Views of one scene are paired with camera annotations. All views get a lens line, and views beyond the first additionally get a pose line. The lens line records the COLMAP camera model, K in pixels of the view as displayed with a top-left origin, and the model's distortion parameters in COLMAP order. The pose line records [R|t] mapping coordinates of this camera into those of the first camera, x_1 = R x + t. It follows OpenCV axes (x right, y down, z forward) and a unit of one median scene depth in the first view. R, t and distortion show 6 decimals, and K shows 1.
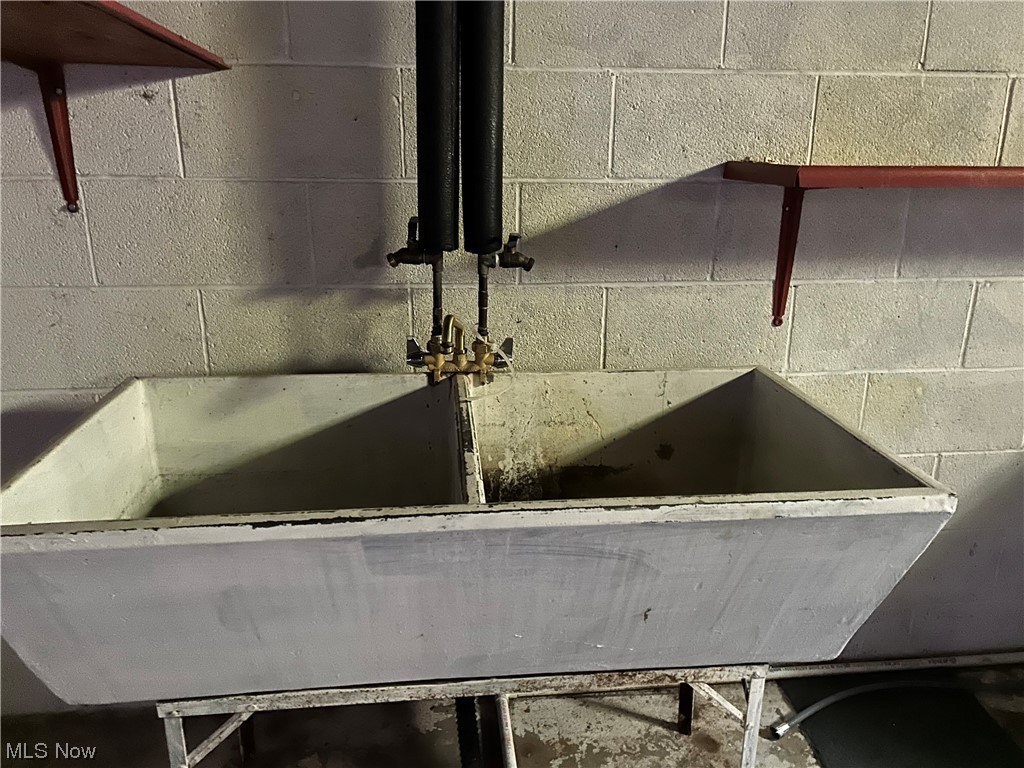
lens RADIAL K [[775.4, 0, 513.5], [0, 775.4, 388.1], [0, 0, 1]] dist [0.026450, -0.021220]
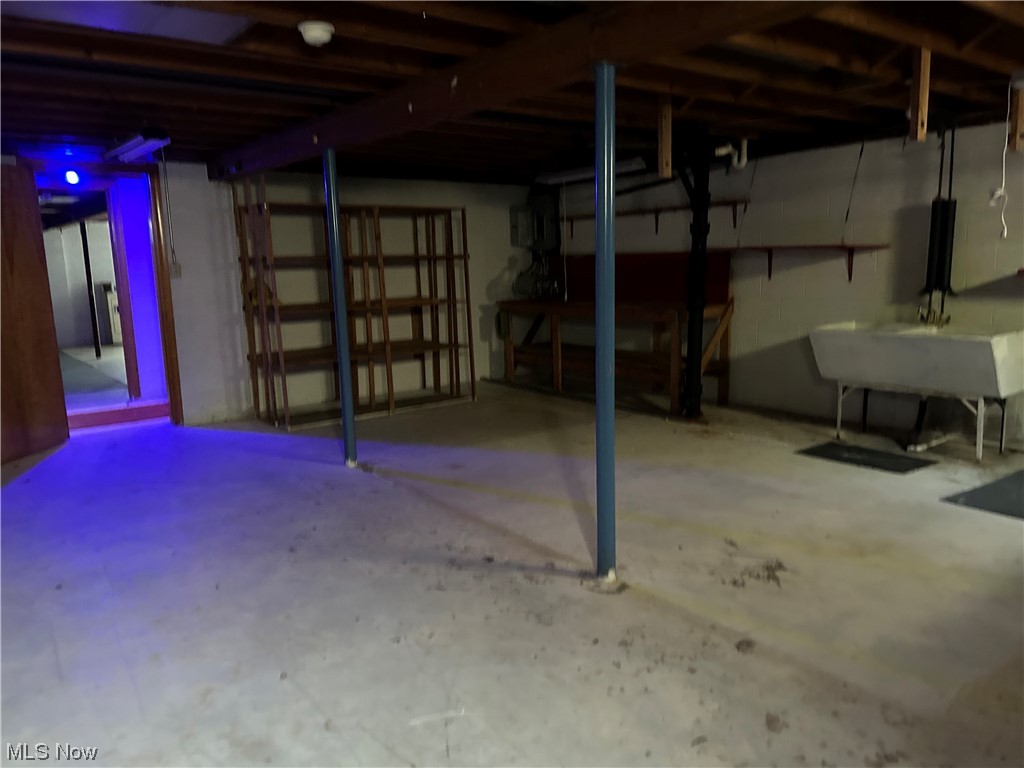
lens RADIAL K [[775.4, 0, 515.1], [0, 775.4, 383.3], [0, 0, 1]] dist [0.026450, -0.021220]
pose [[0.535249, 0.121904, -0.835852, 2.047639], [-0.227978, 0.973658, -0.003987, 0.737666], [0.813348, 0.192690, 0.548941, -2.667546]]
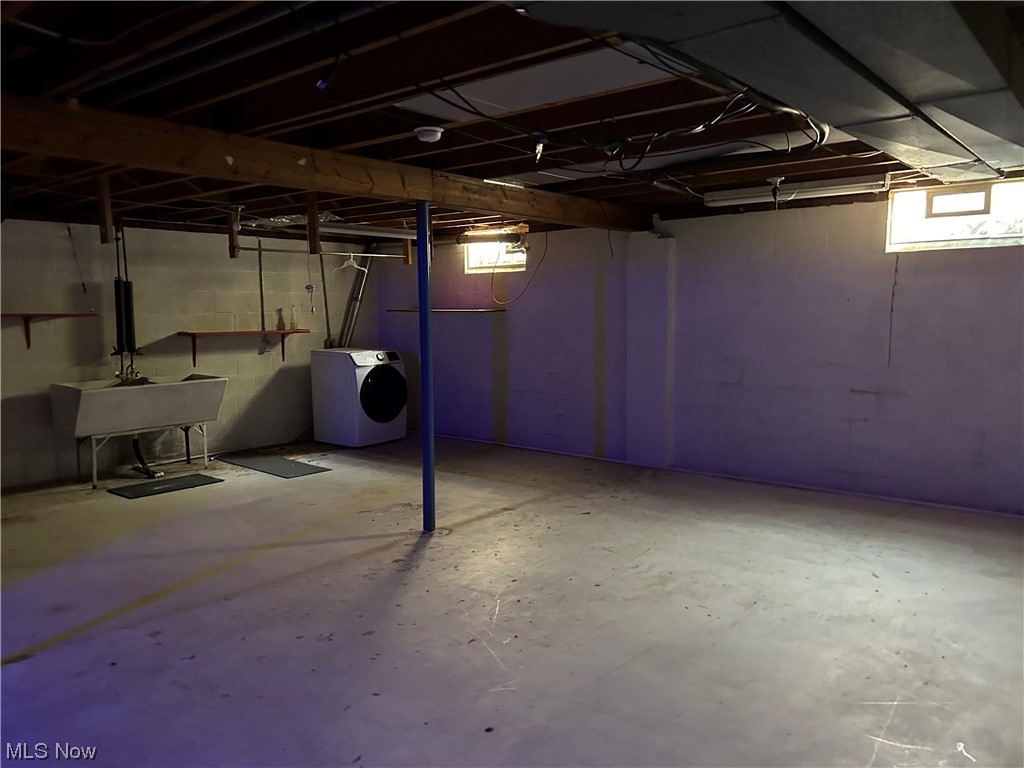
lens RADIAL K [[775.4, 0, 516.8], [0, 775.4, 386.6], [0, 0, 1]] dist [0.026450, -0.021220]
pose [[0.709384, -0.084269, 0.699767, -1.725149], [0.217227, 0.970637, -0.103324, 1.037602], [-0.670513, 0.225305, 0.706860, -3.917311]]
